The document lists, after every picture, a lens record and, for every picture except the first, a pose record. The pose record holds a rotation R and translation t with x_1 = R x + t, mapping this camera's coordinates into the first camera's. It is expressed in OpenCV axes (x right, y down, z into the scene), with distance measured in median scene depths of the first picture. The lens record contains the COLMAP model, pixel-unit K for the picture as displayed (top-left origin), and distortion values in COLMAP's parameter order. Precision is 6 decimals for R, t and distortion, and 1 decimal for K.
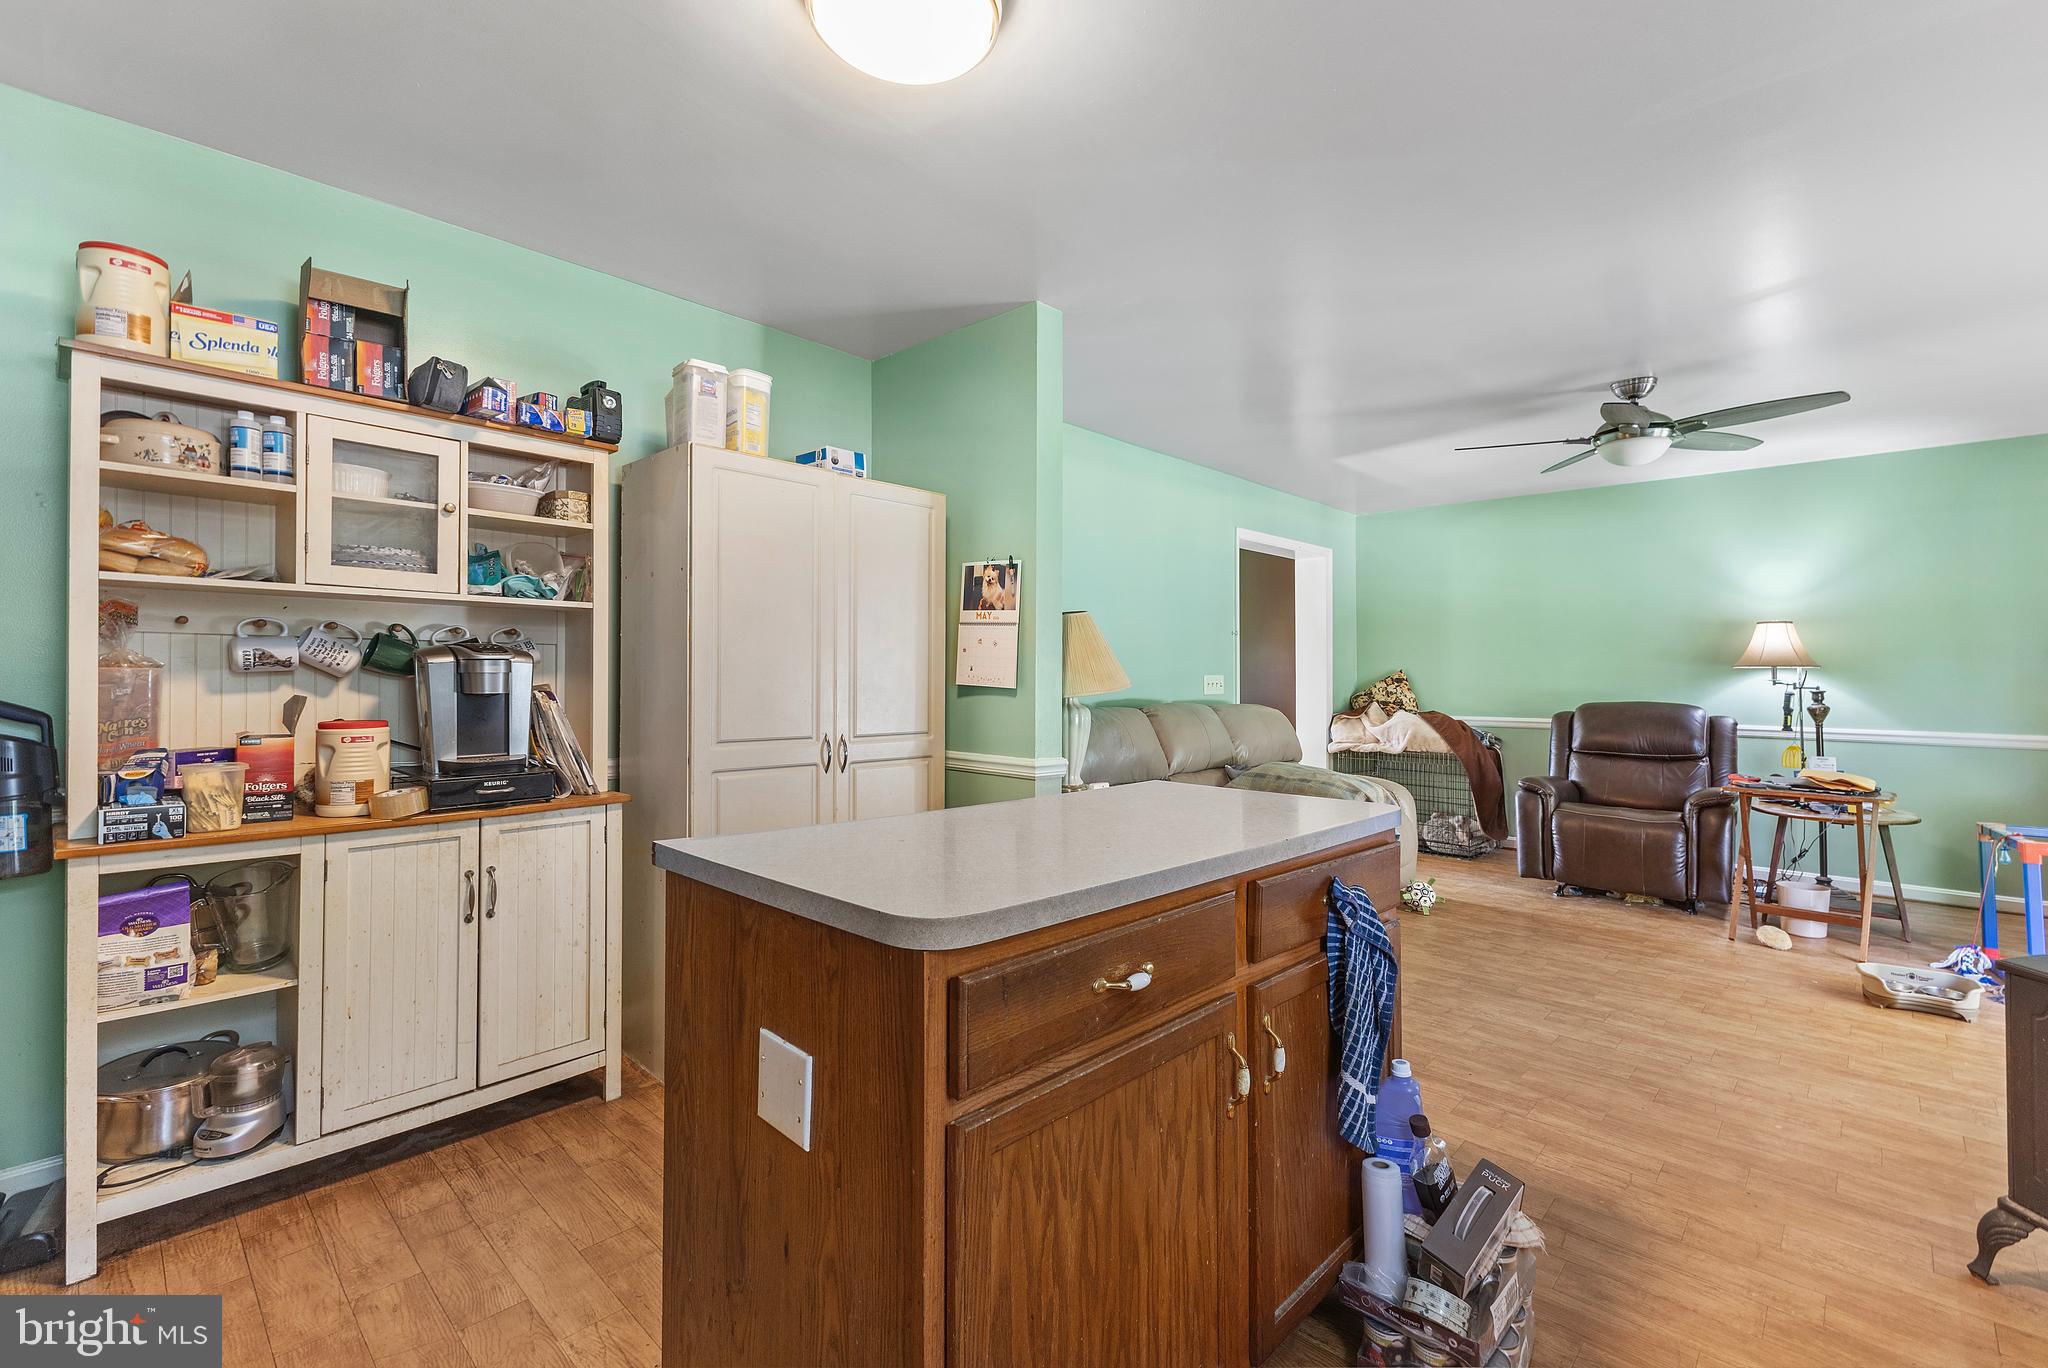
lens RADIAL K [[888.6, 0, 1073.5], [0, 888.6, 672.3], [0, 0, 1]] dist [0.015123, -0.002737]
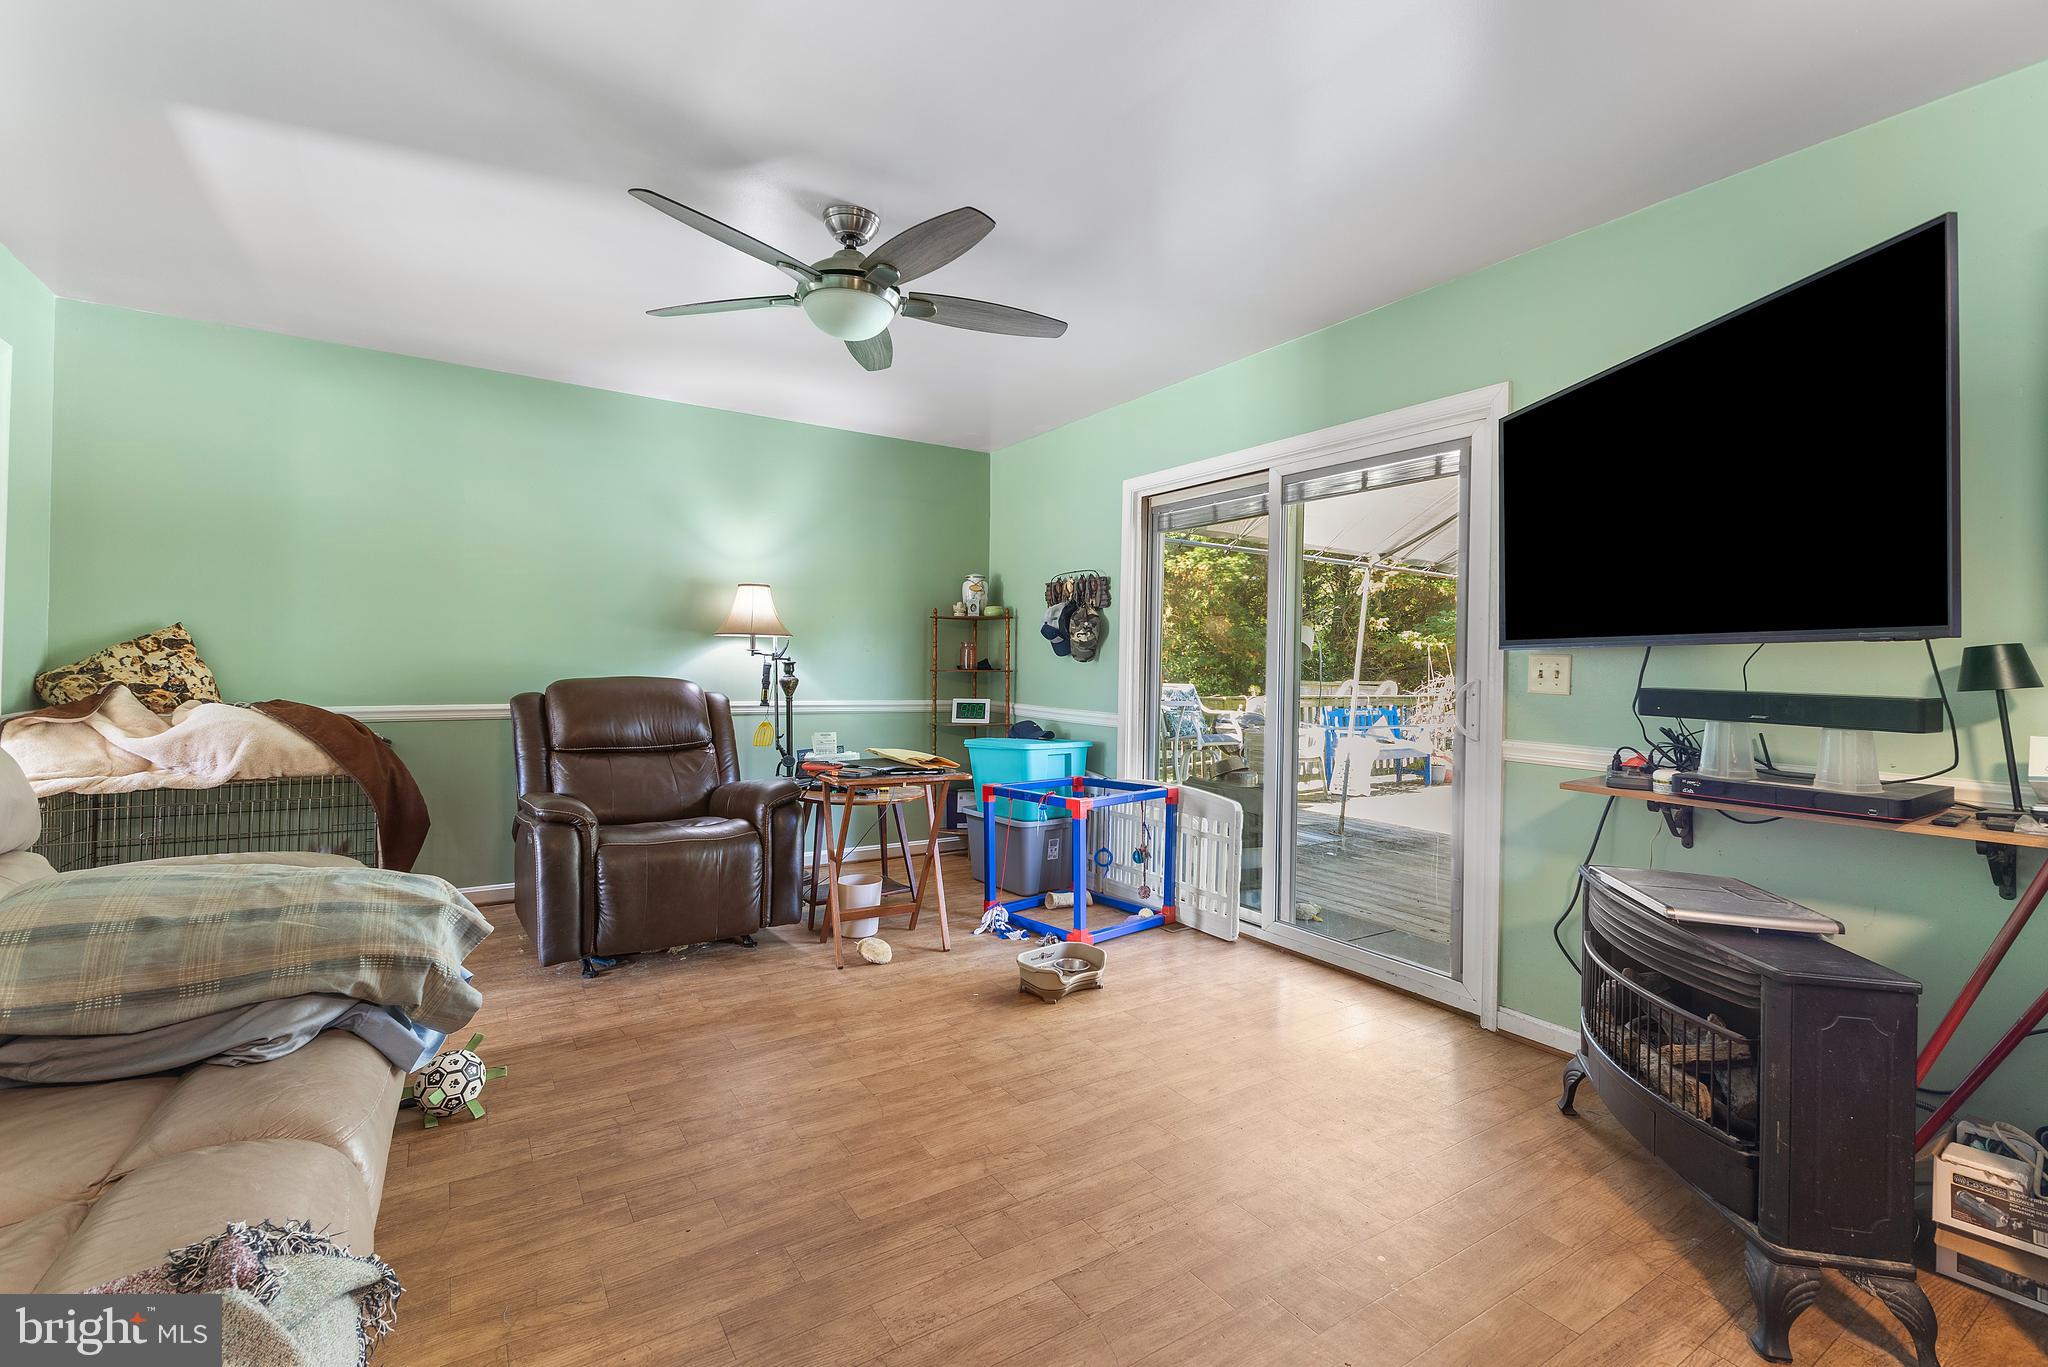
lens RADIAL K [[888.6, 0, 996.2], [0, 888.6, 647.5], [0, 0, 1]] dist [0.015123, -0.002737]
pose [[0.280913, 0.015088, 0.959615, -0.001713], [-0.016338, 0.999807, -0.010937, 0.012605], [-0.959594, -0.012605, 0.281105, 0.531215]]
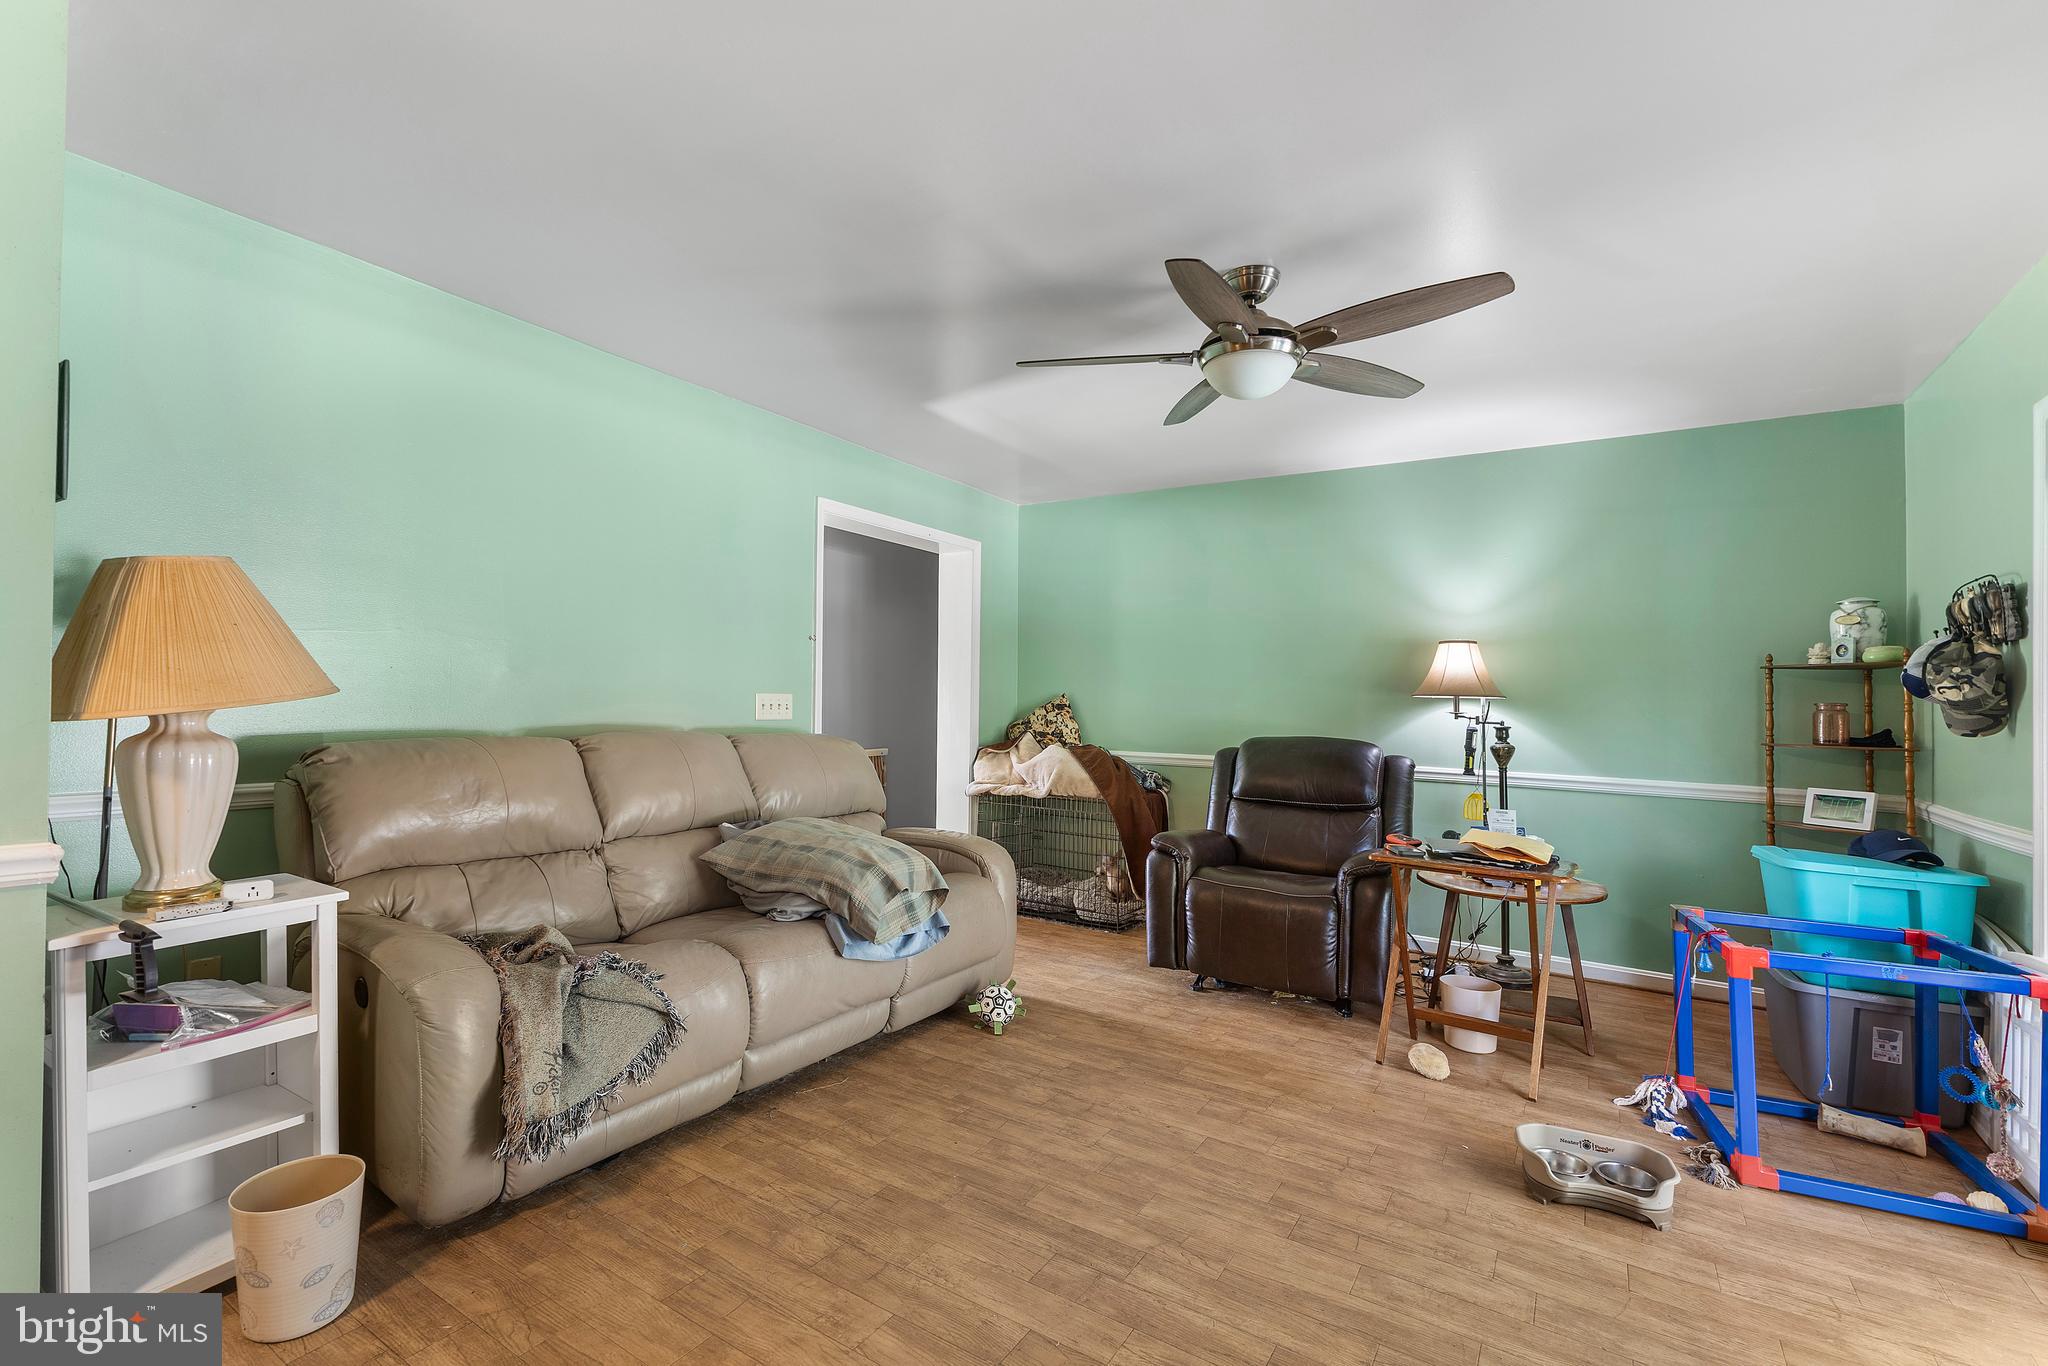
lens RADIAL K [[888.6, 0, 1016.5], [0, 888.6, 691.9], [0, 0, 1]] dist [0.015123, -0.002737]
pose [[0.987208, 0.020504, 0.158112, 0.263372], [-0.019173, 0.999767, -0.009940, 0.005938], [-0.158279, 0.006781, 0.987371, 0.266448]]
